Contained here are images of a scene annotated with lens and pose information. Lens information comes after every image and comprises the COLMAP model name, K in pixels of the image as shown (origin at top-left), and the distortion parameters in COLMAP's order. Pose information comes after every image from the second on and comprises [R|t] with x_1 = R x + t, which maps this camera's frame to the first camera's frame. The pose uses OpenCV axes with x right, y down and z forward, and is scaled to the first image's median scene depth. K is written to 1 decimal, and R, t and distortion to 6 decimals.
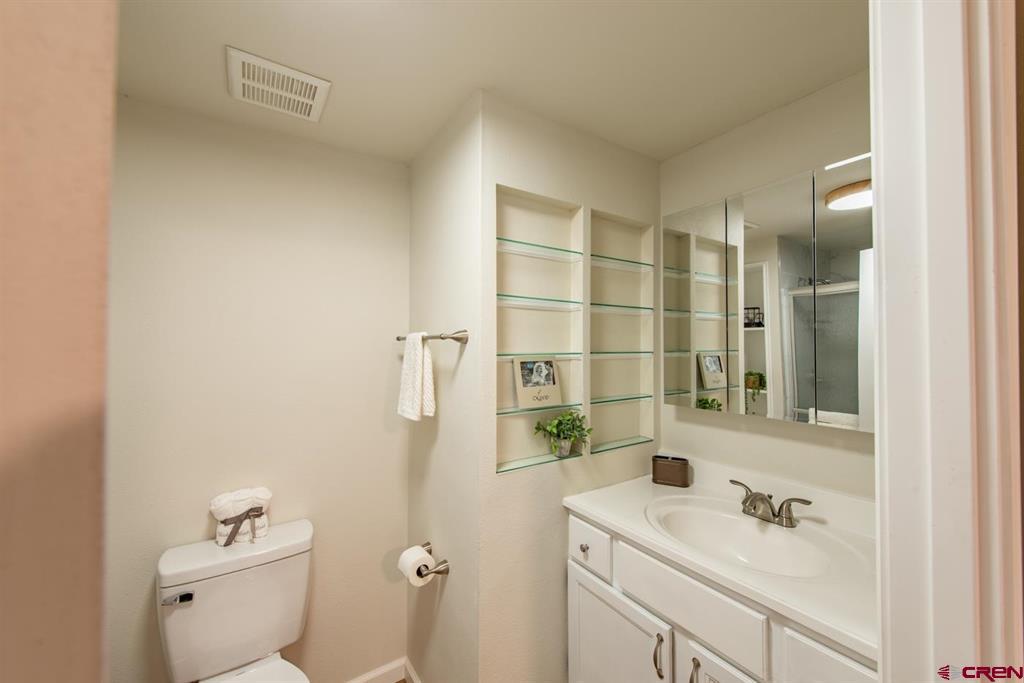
lens RADIAL K [[399.9, 0, 512.9], [0, 399.9, 340.2], [0, 0, 1]] dist [0.021313, -0.006729]
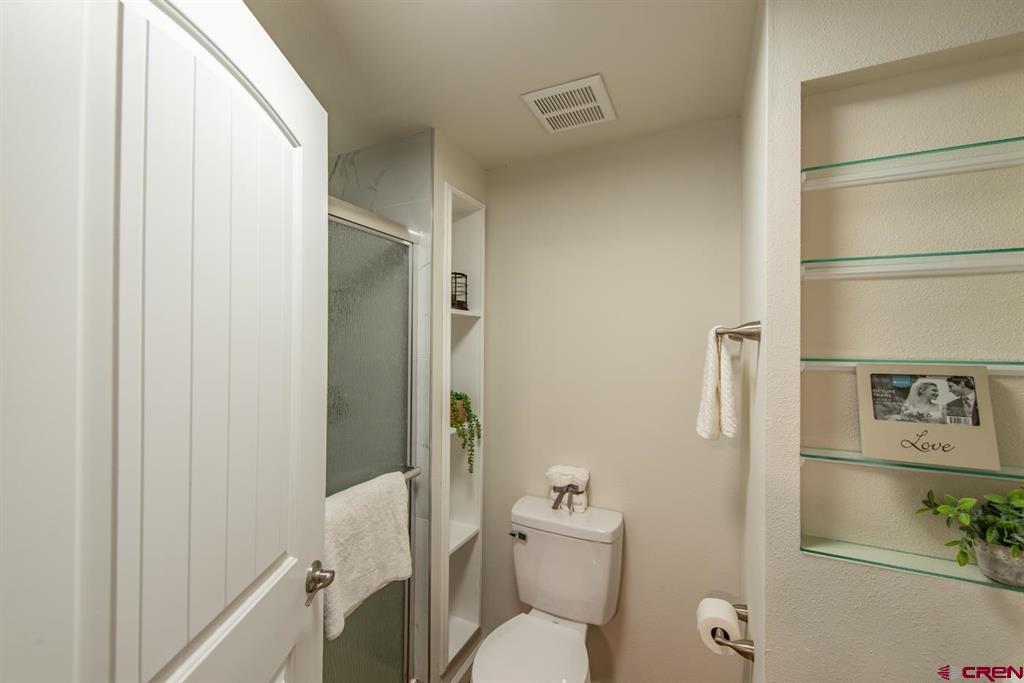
lens RADIAL K [[399.9, 0, 512.9], [0, 399.9, 340.2], [0, 0, 1]] dist [0.021313, -0.006729]
pose [[0.517142, -0.001257, -0.855899, 0.242256], [0.006801, 0.999973, 0.002641, 0.002280], [0.855873, -0.007187, 0.517137, 0.271909]]
